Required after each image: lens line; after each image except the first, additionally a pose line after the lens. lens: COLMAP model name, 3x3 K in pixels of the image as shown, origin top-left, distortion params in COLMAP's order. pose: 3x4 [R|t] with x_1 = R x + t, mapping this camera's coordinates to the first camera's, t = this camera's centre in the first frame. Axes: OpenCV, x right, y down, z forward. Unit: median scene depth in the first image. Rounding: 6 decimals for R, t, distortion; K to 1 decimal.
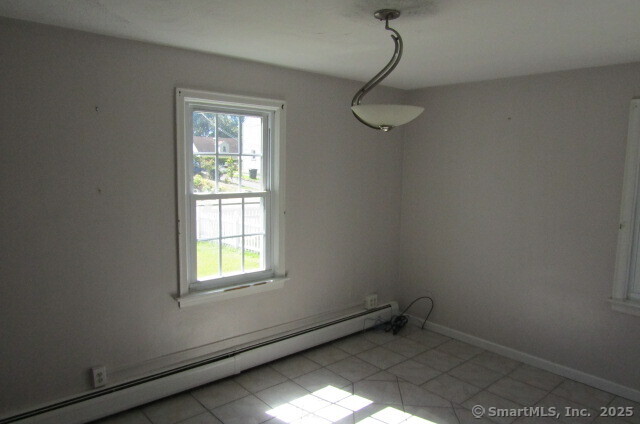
lens RADIAL K [[456.4, 0, 320.0], [0, 456.4, 212.0], [0, 0, 1]] dist [-0.001147, -0.001626]
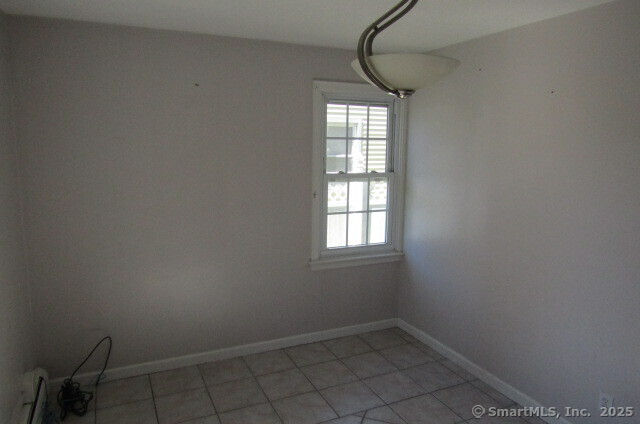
lens RADIAL K [[456.4, 0, 320.0], [0, 456.4, 212.0], [0, 0, 1]] dist [-0.001147, -0.001626]
pose [[0.285895, -0.165035, 0.943943, -0.353364], [0.105403, 0.984497, 0.140202, -0.074988], [-0.952446, 0.059412, 0.298858, 0.583586]]
